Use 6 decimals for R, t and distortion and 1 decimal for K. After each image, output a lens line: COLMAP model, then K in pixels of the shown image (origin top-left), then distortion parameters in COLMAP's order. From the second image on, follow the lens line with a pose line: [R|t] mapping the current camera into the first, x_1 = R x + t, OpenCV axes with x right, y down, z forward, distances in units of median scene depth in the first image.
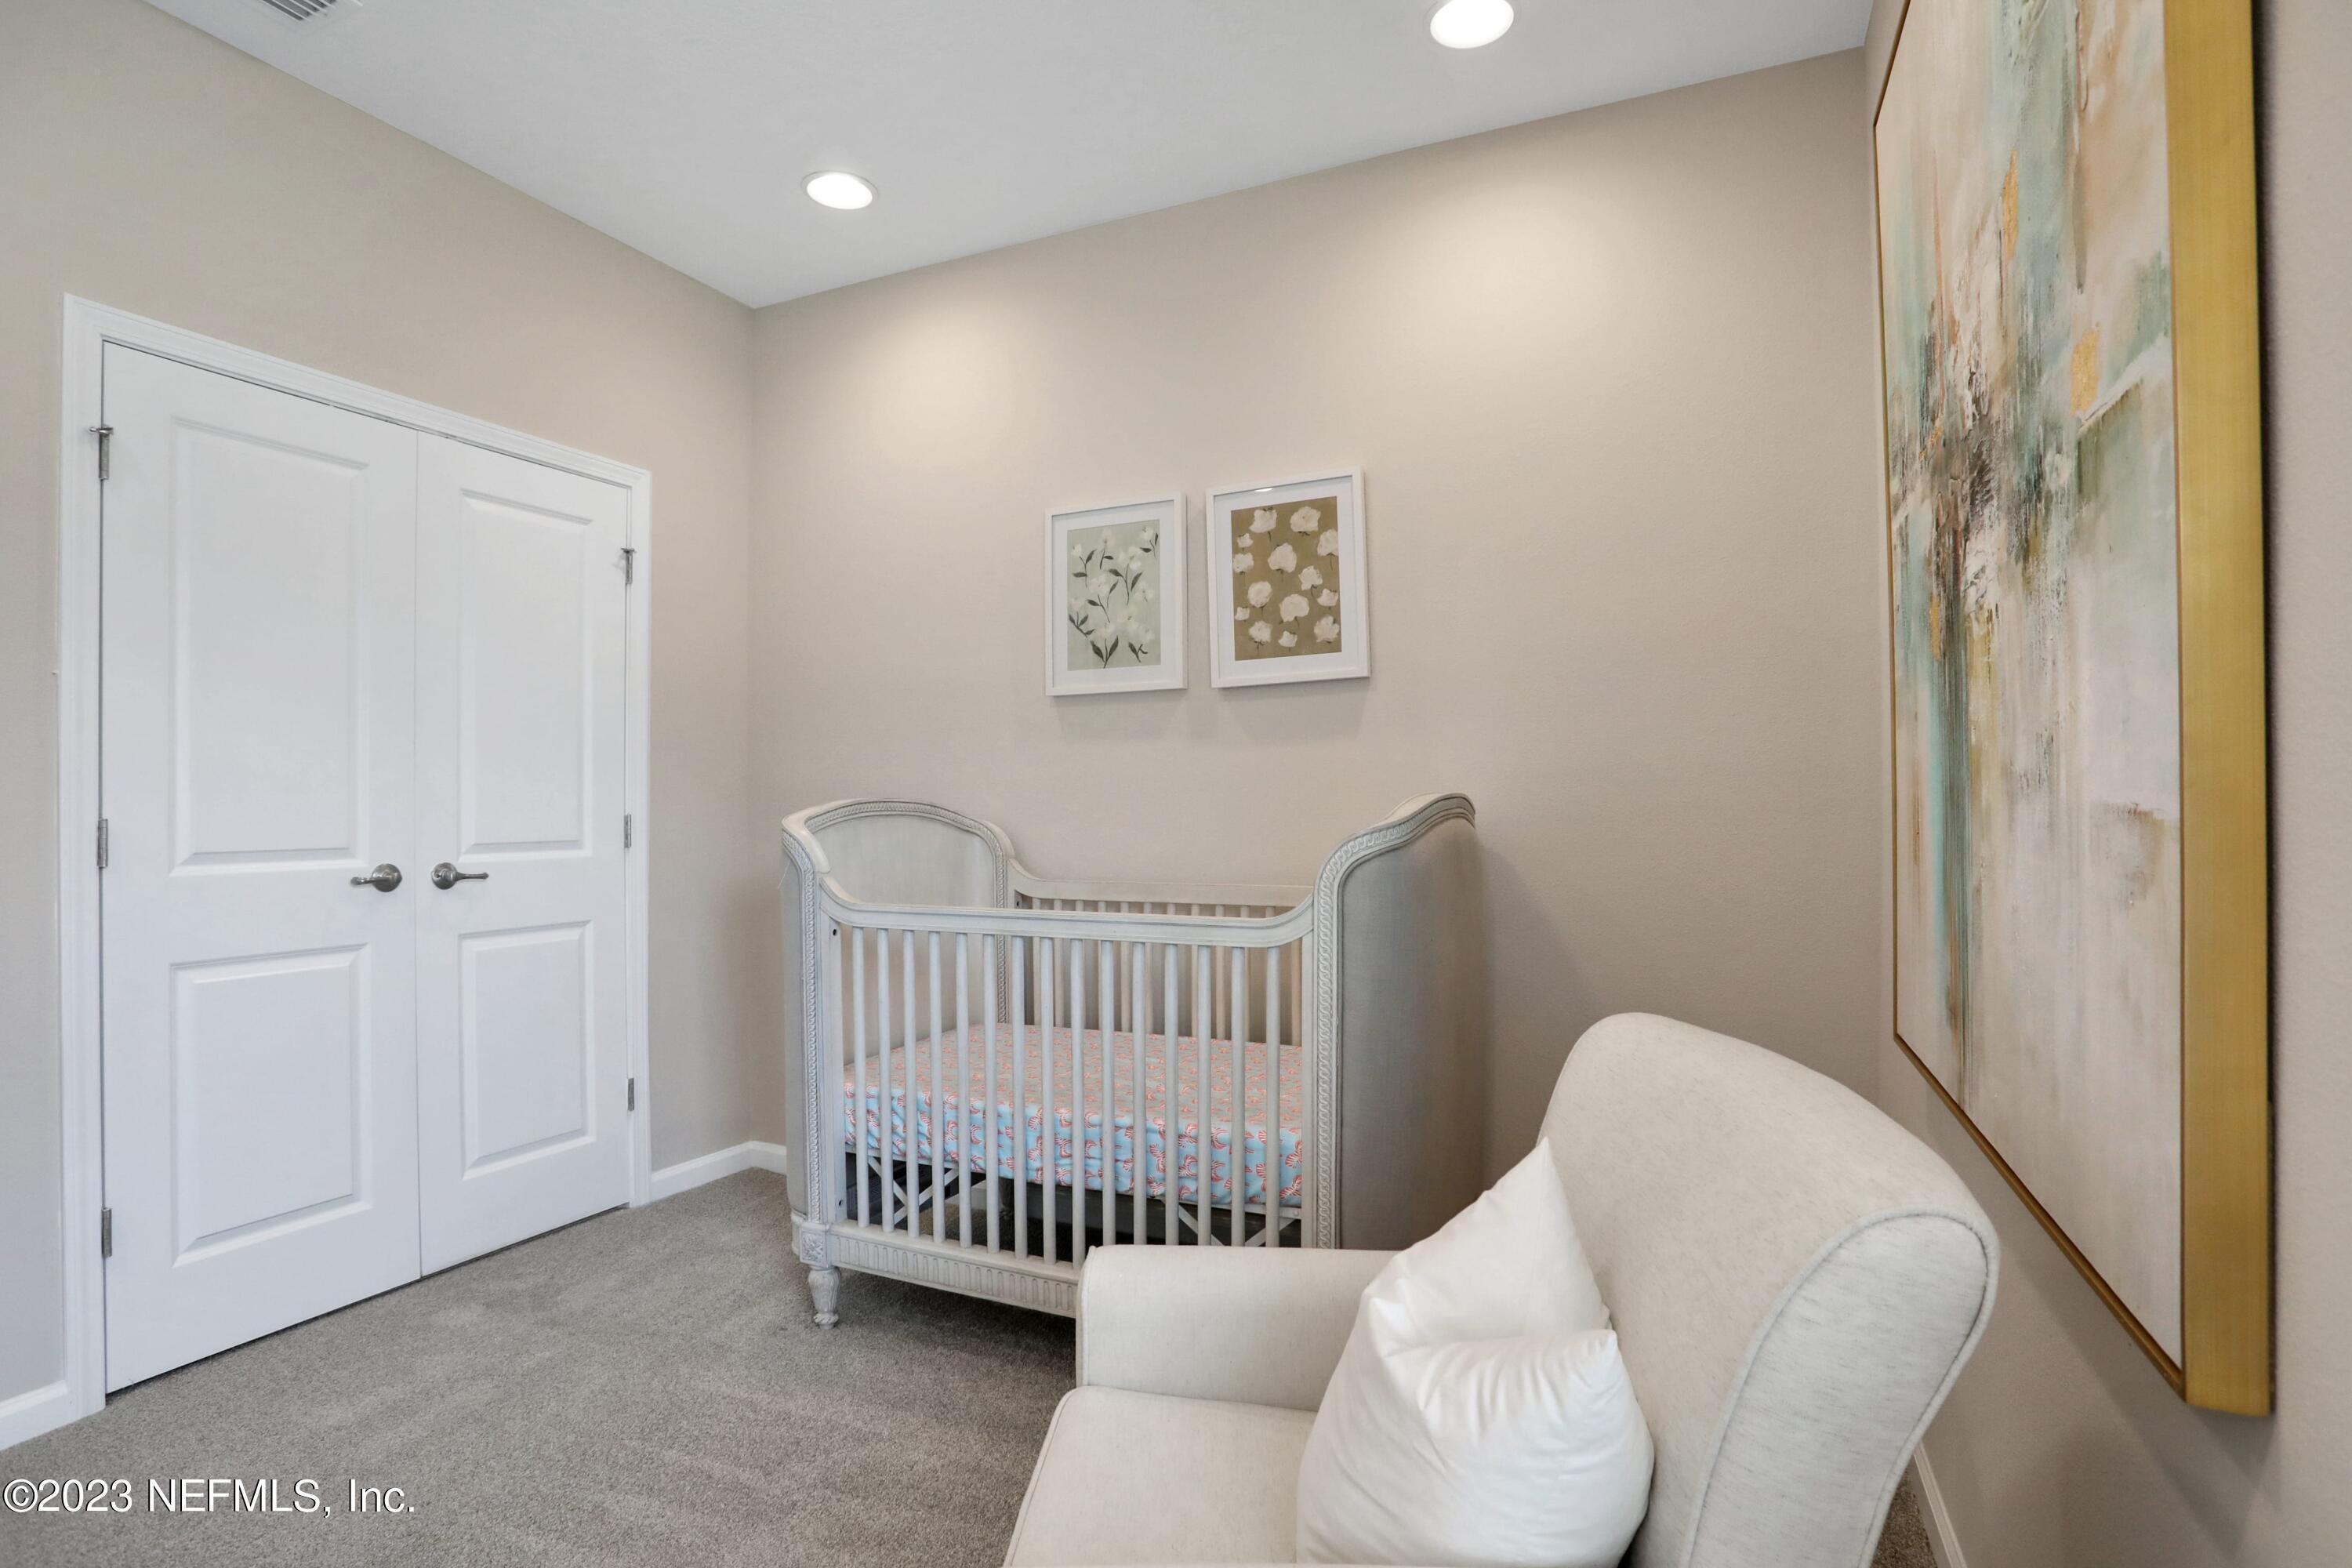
lens RADIAL K [[1203.1, 0, 1177.5], [0, 1203.1, 803.5], [0, 0, 1]] dist [-0.027455, 0.001812]
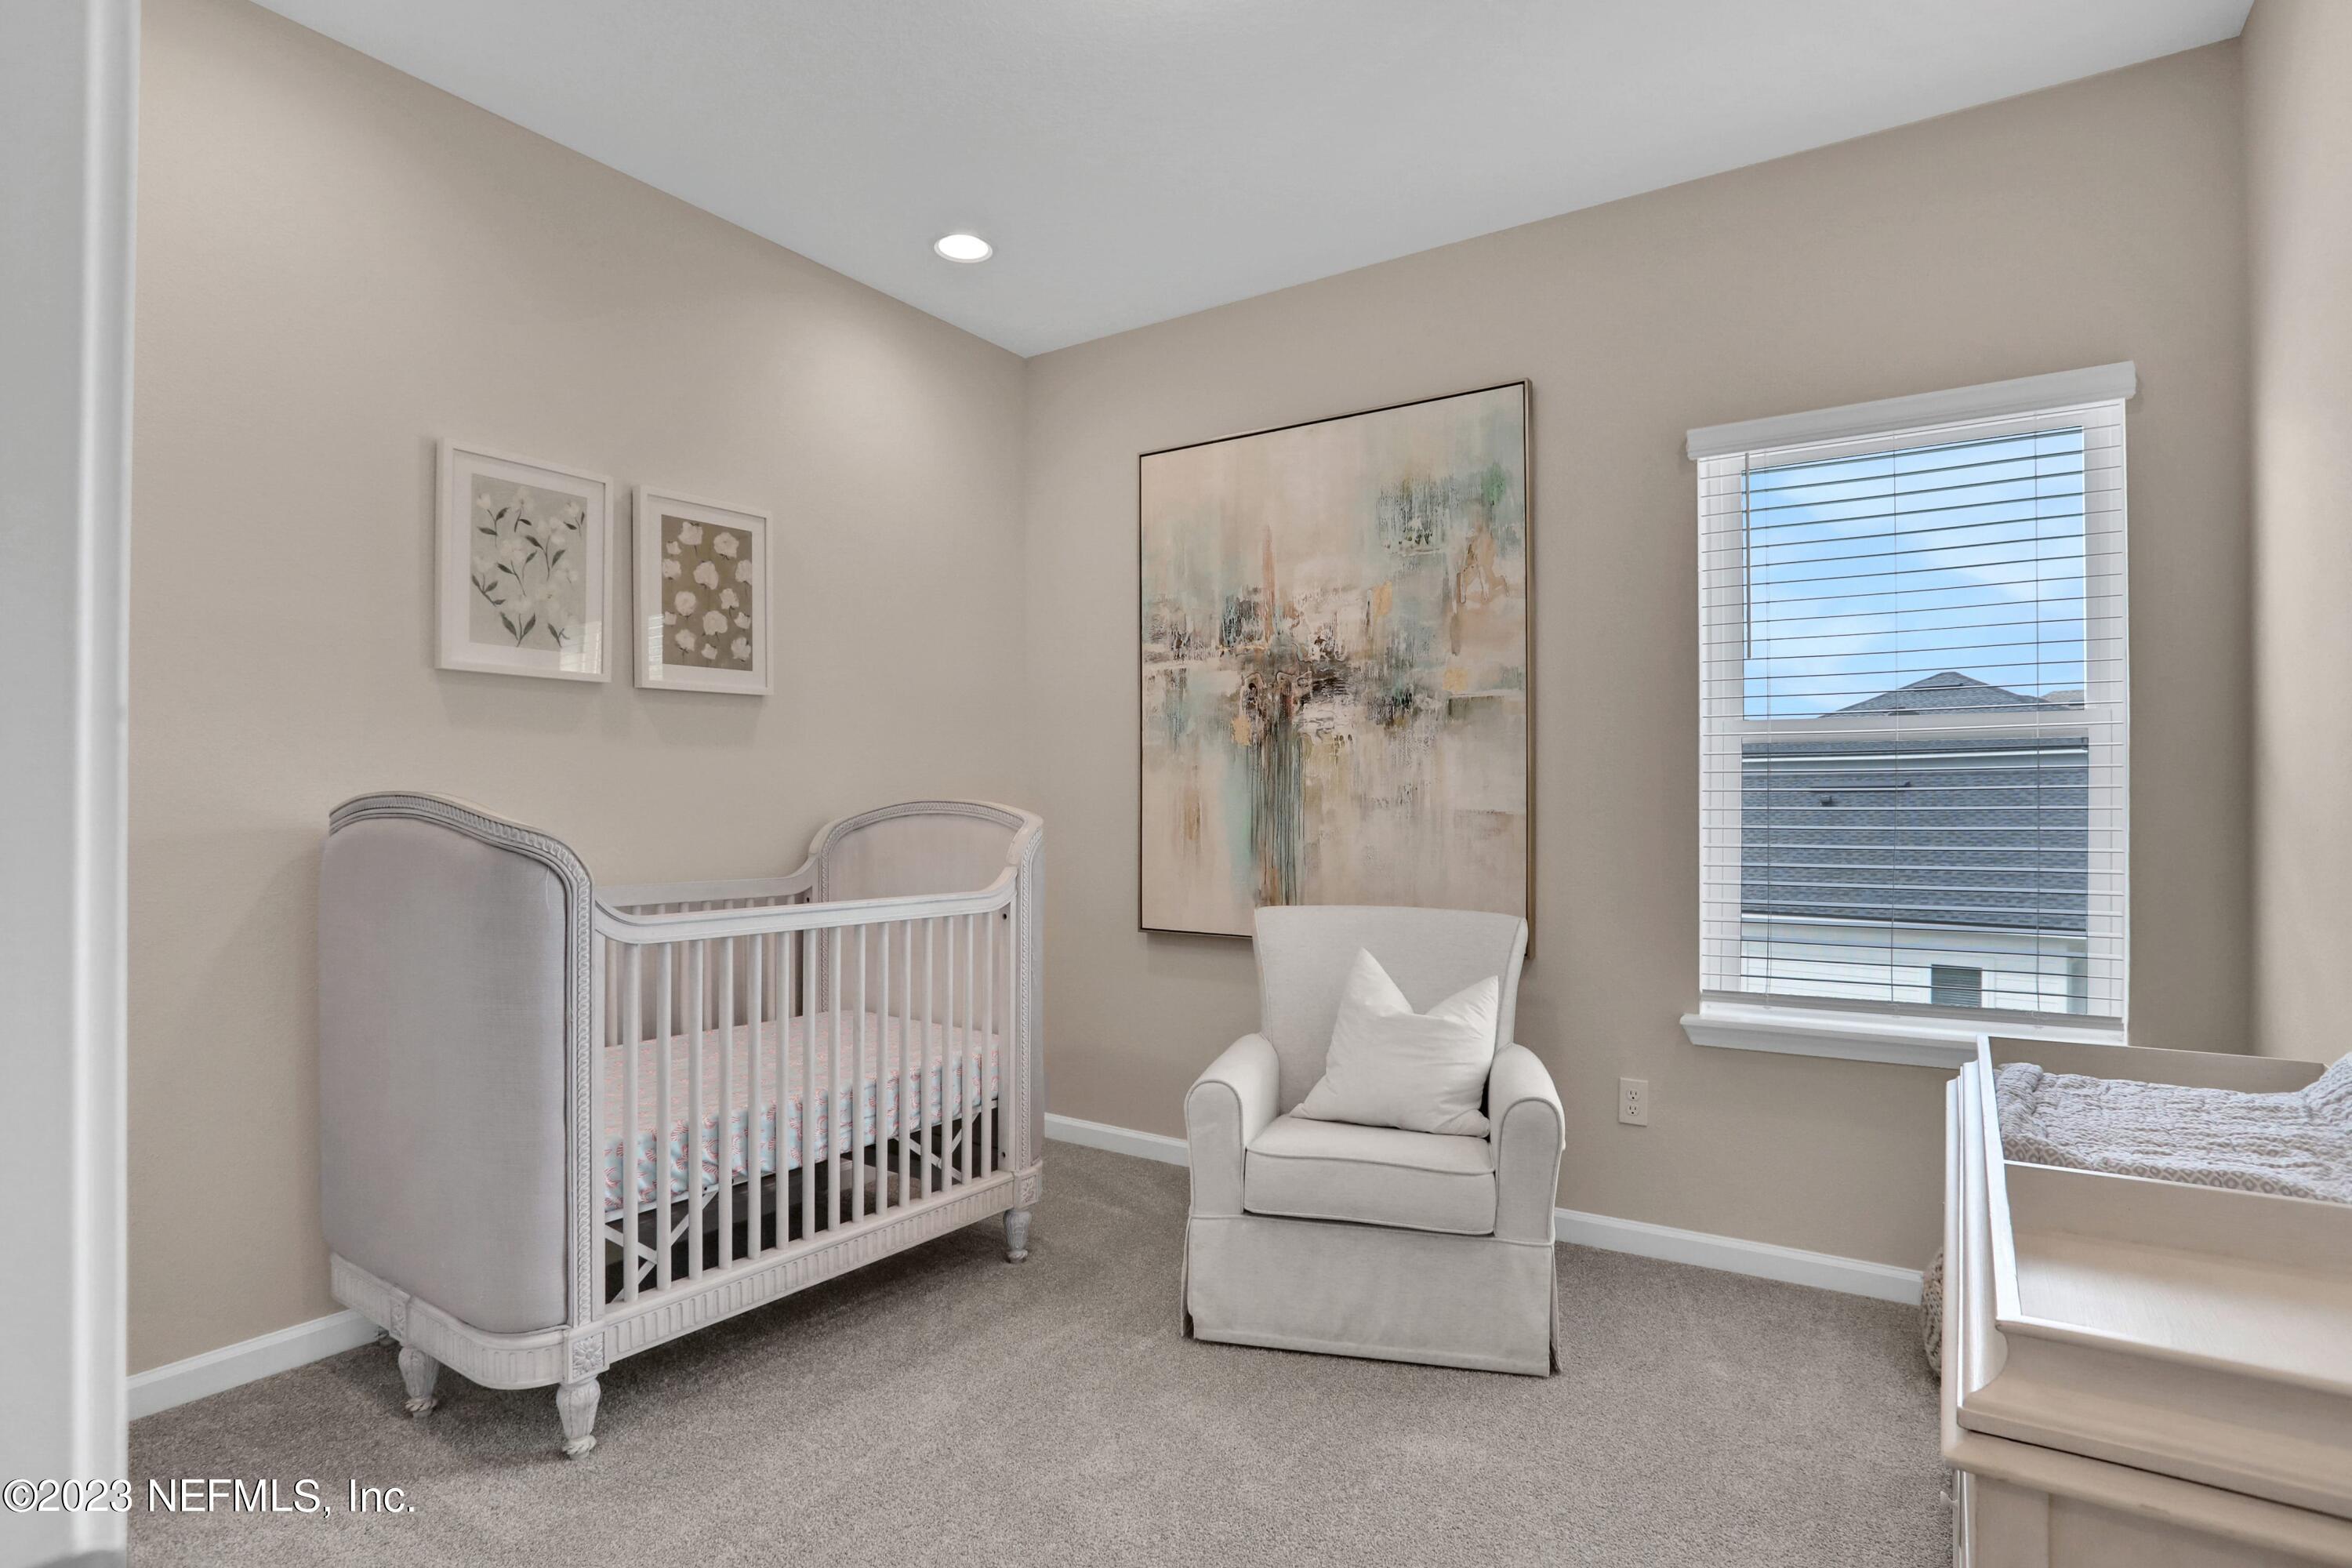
lens RADIAL K [[1203.1, 0, 1162.5], [0, 1203.1, 799.7], [0, 0, 1]] dist [-0.027455, 0.001812]
pose [[0.190897, 0.016484, 0.981472, -0.851719], [-0.011154, 0.999831, -0.014623, 0.006306], [-0.981547, -0.008156, 0.191048, 0.388620]]
